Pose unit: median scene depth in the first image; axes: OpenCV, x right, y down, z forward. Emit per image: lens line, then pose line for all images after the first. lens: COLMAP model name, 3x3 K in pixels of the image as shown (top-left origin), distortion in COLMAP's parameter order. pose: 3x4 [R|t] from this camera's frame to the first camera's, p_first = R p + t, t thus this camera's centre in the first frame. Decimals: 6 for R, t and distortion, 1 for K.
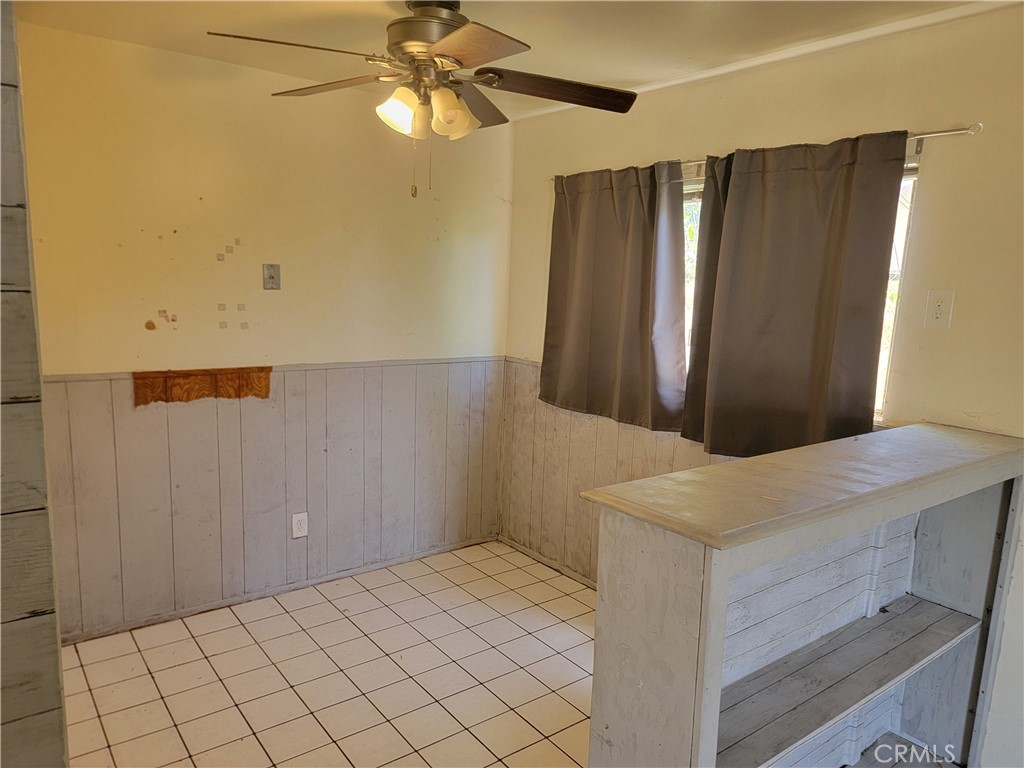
lens RADIAL K [[719.3, 0, 514.0], [0, 719.3, 390.0], [0, 0, 1]] dist [0.041582, -0.030338]
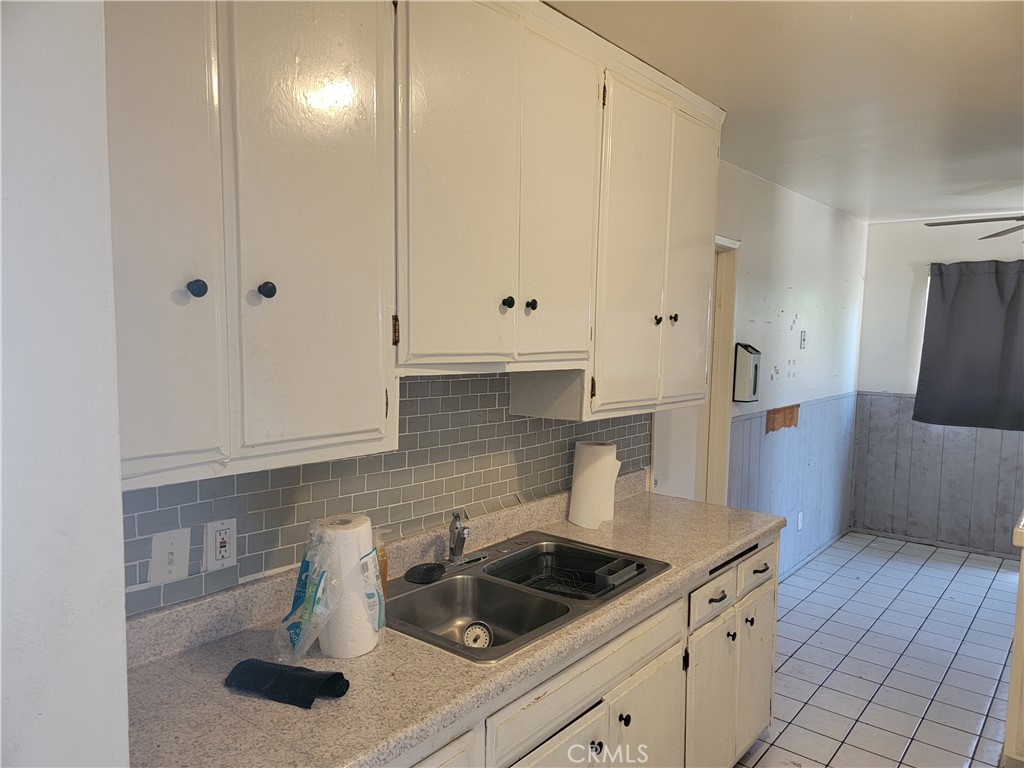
lens RADIAL K [[719.3, 0, 510.1], [0, 719.3, 383.3], [0, 0, 1]] dist [0.041582, -0.030338]
pose [[0.976996, -0.042697, 0.208938, -0.976419], [0.057750, 0.996115, -0.066480, -0.009612], [-0.205288, 0.077017, 0.975667, -0.201973]]
